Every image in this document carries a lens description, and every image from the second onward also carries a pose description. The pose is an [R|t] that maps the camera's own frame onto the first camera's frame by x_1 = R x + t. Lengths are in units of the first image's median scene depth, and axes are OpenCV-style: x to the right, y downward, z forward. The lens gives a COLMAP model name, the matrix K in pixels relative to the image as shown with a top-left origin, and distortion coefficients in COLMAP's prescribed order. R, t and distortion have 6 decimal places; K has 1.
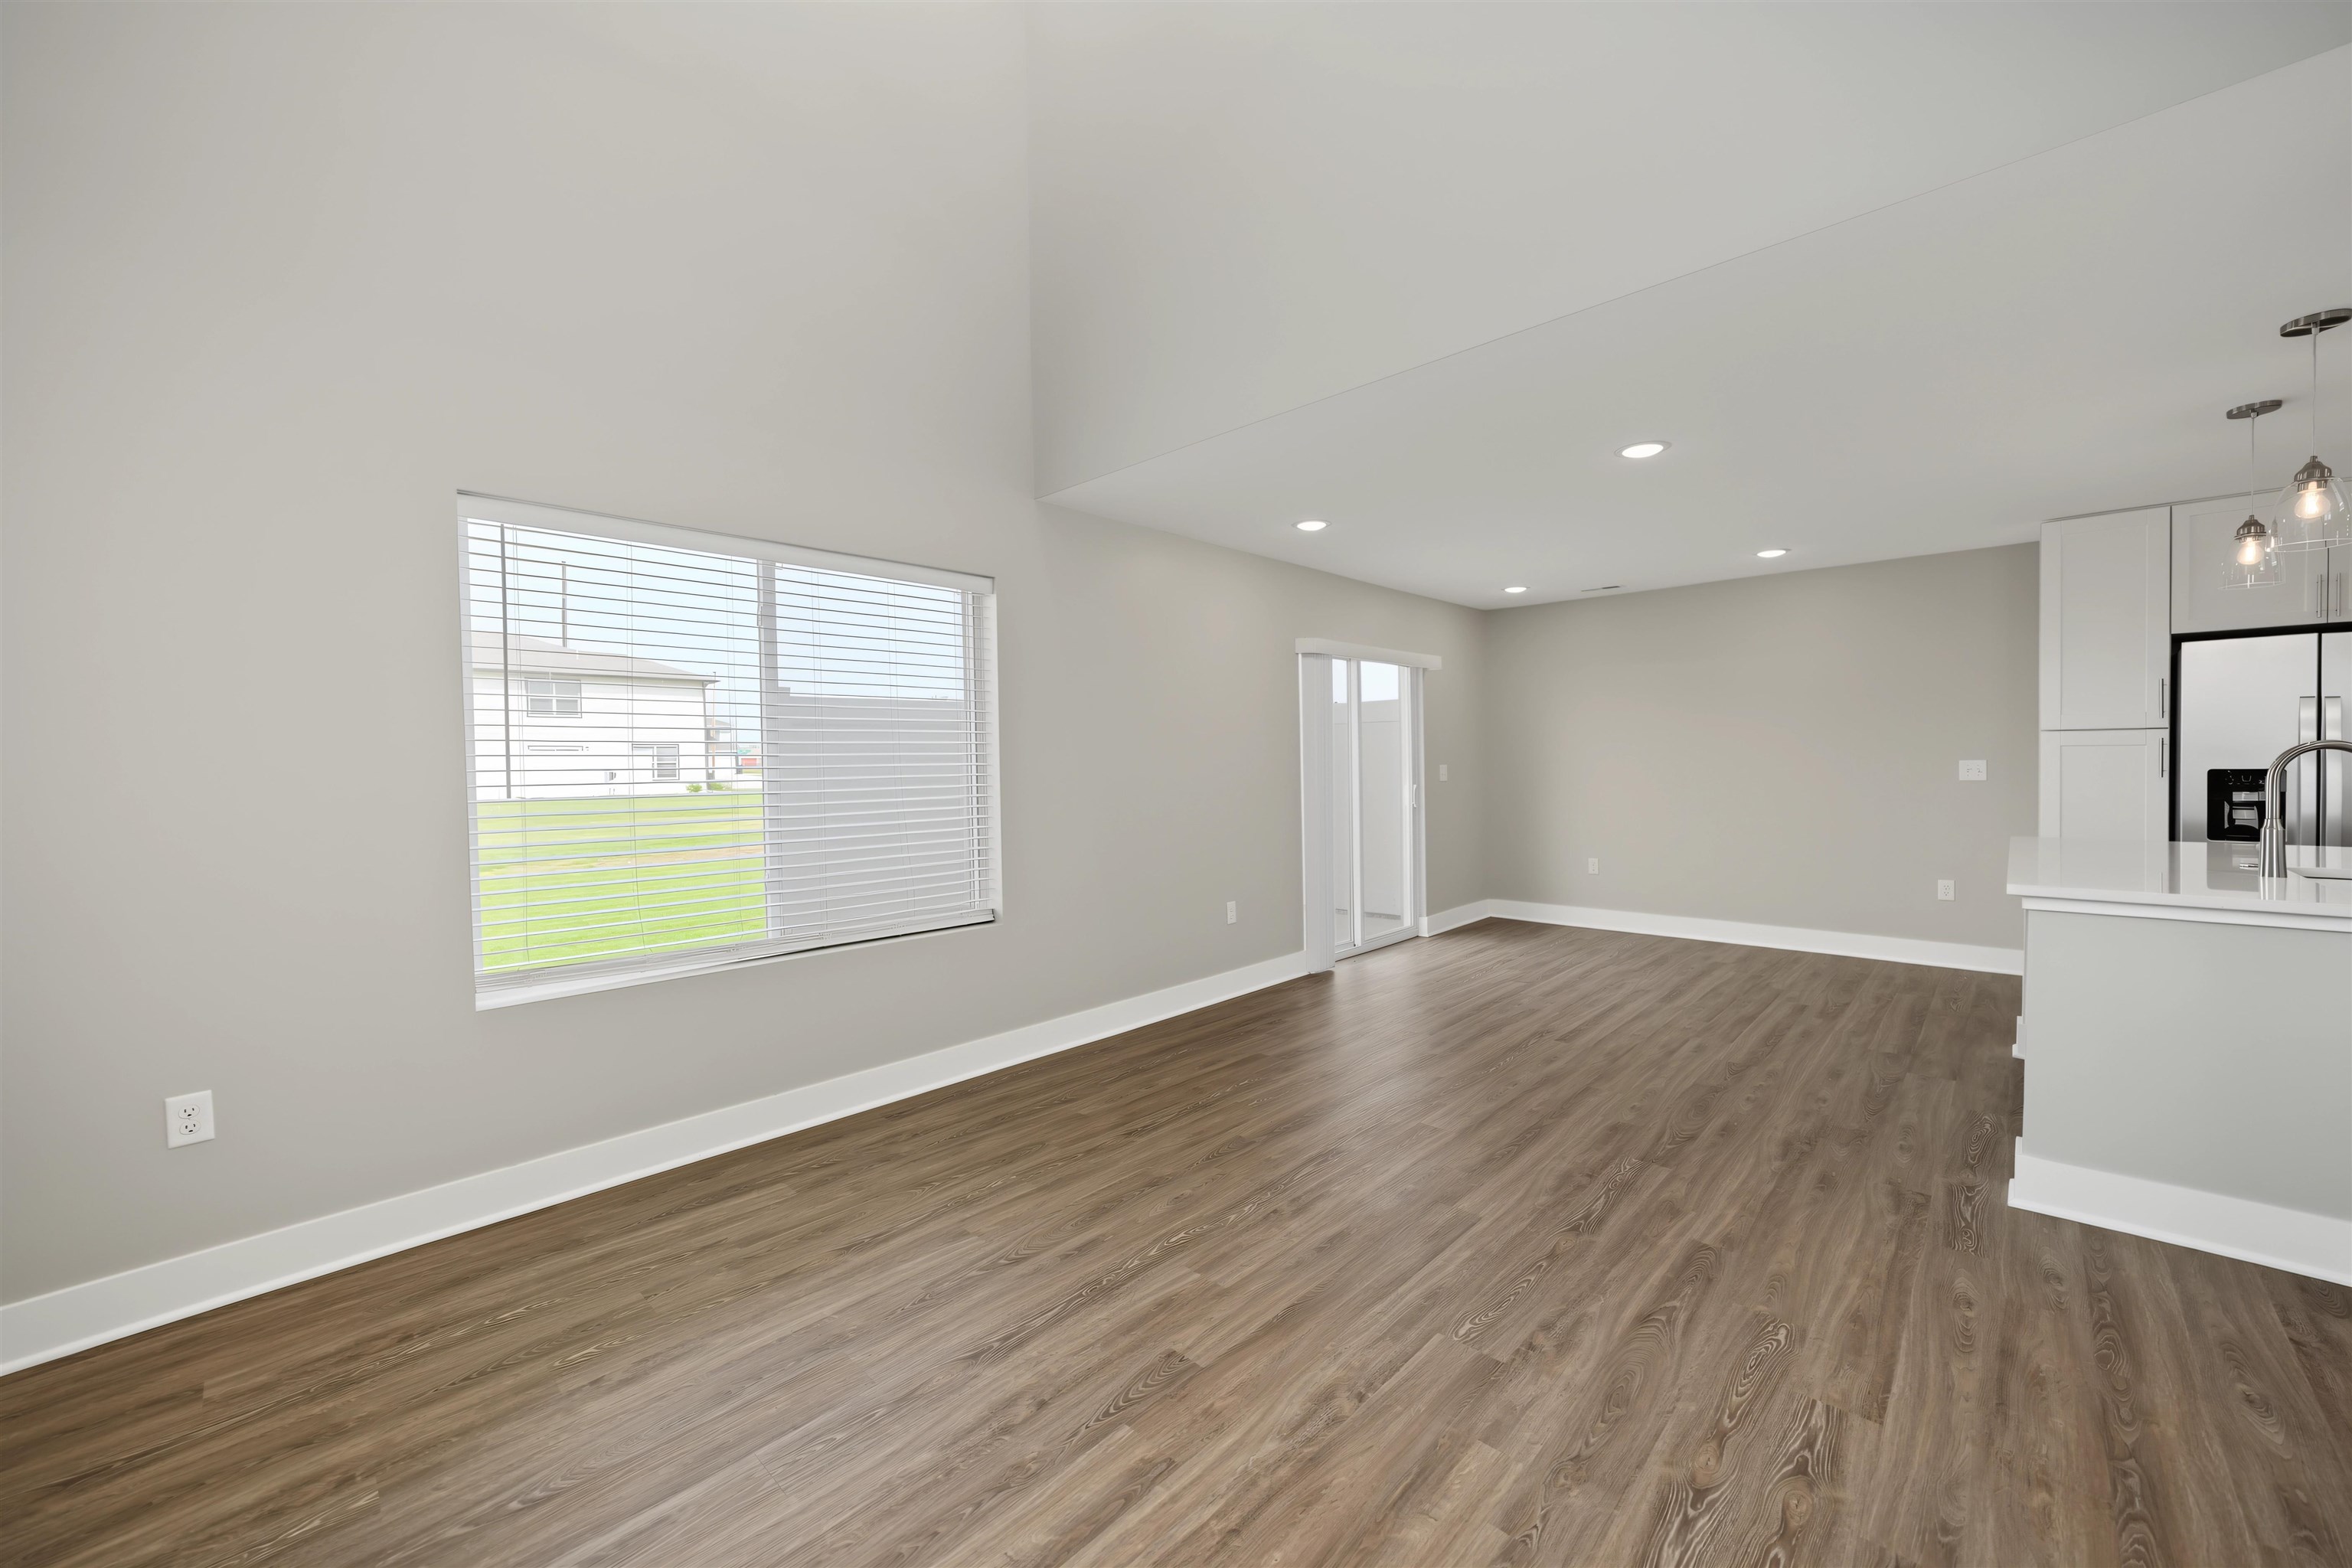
lens RADIAL K [[901.4, 0, 1178.0], [0, 901.4, 760.3], [0, 0, 1]] dist [-0.023205, 0.006754]
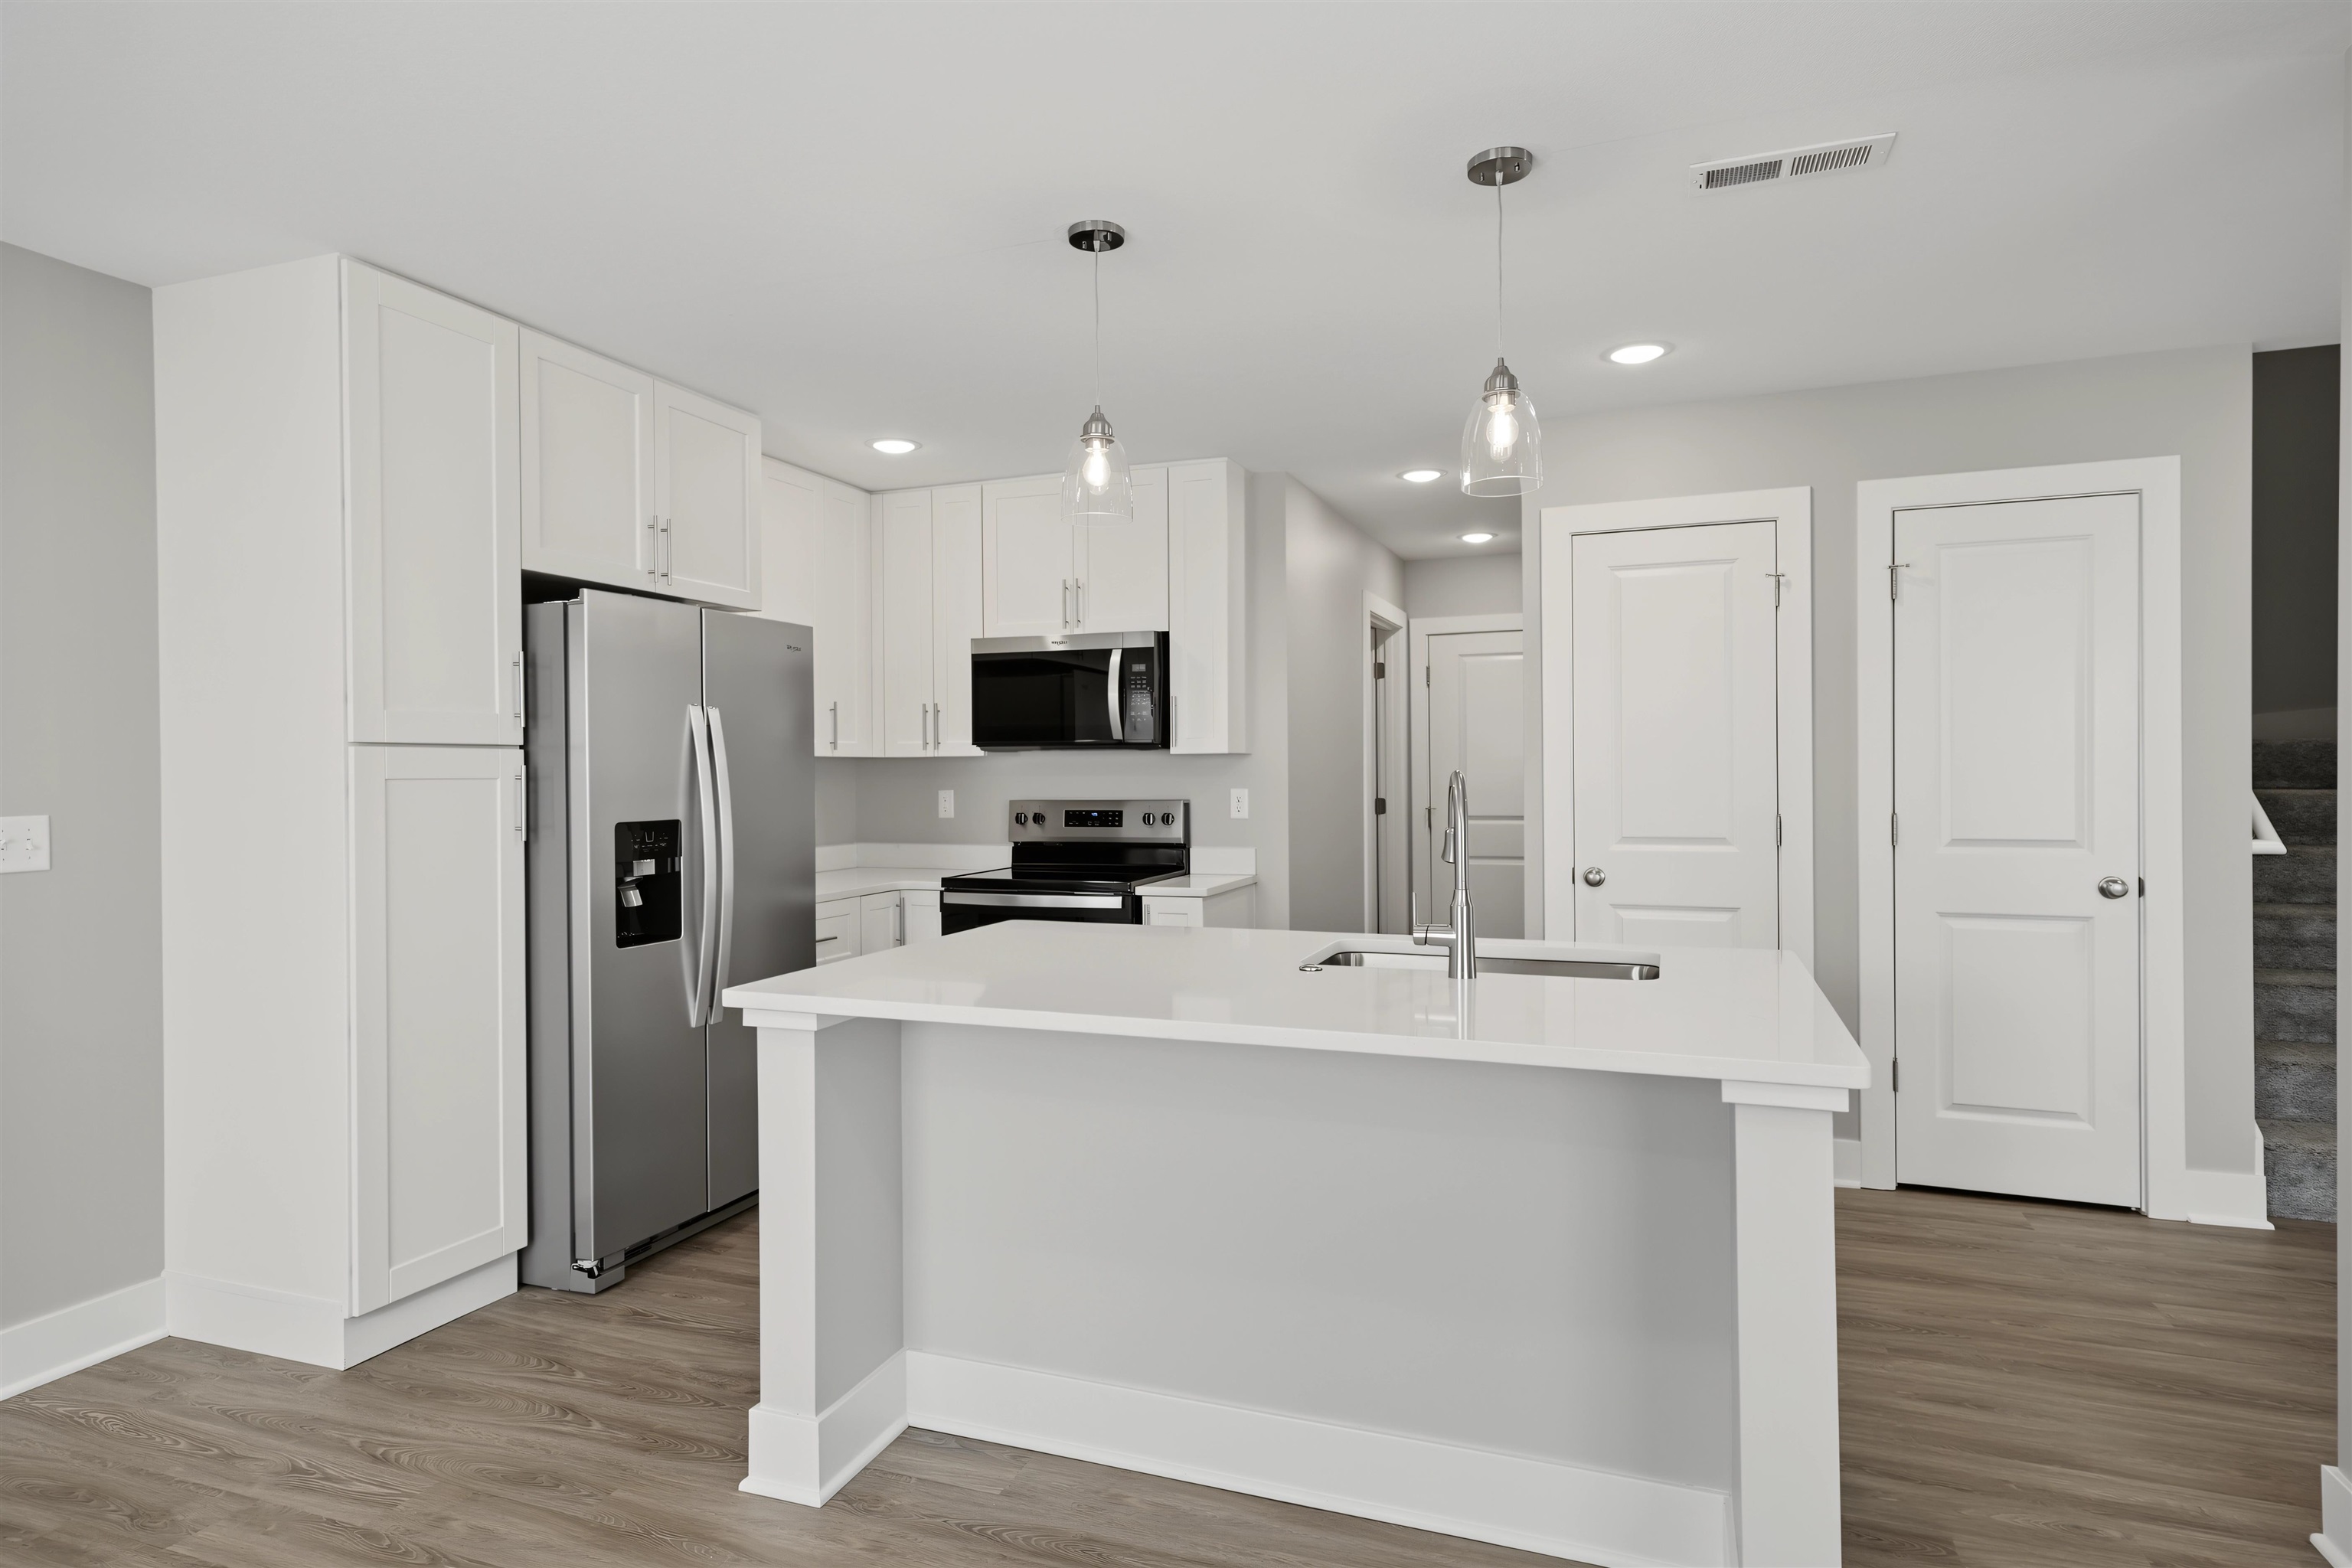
lens RADIAL K [[1290.6, 0, 1183.0], [0, 1290.6, 777.7], [0, 0, 1]] dist [0.006454, 0.006601]
pose [[-0.386818, 0.010711, 0.922094, 0.422112], [0.014198, 0.999883, -0.005658, -0.012926], [-0.922047, 0.010903, -0.386925, 1.521063]]
